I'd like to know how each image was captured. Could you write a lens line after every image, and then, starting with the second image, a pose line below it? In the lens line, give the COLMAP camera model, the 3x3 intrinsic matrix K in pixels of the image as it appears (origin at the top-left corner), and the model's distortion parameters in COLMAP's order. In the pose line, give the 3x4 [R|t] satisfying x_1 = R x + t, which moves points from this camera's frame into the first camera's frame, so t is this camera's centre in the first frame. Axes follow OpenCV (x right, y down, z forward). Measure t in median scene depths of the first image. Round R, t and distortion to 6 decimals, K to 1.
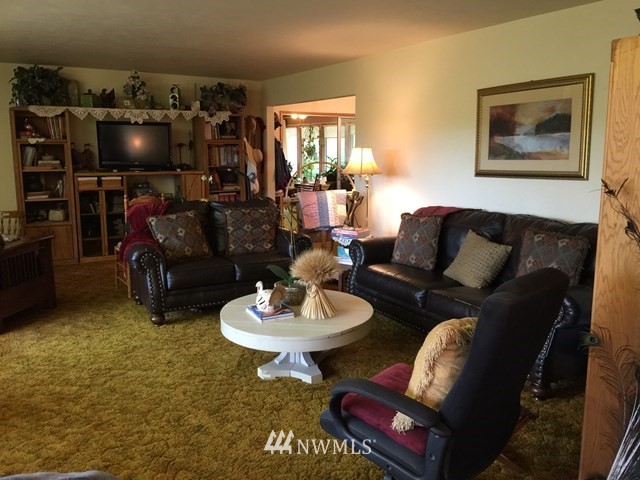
lens RADIAL K [[543.6, 0, 320.0], [0, 543.6, 240.0], [0, 0, 1]] dist [0.002201, 0.006974]
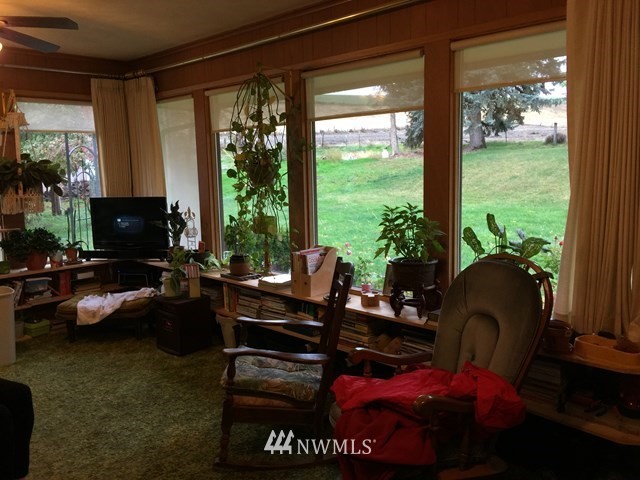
lens RADIAL K [[543.6, 0, 320.0], [0, 543.6, 240.0], [0, 0, 1]] dist [0.002201, 0.006974]
pose [[0.967884, -0.056521, 0.244962, -0.055034], [0.063048, 0.997832, -0.018881, -0.114082], [-0.243364, 0.033720, 0.969349, 0.687577]]
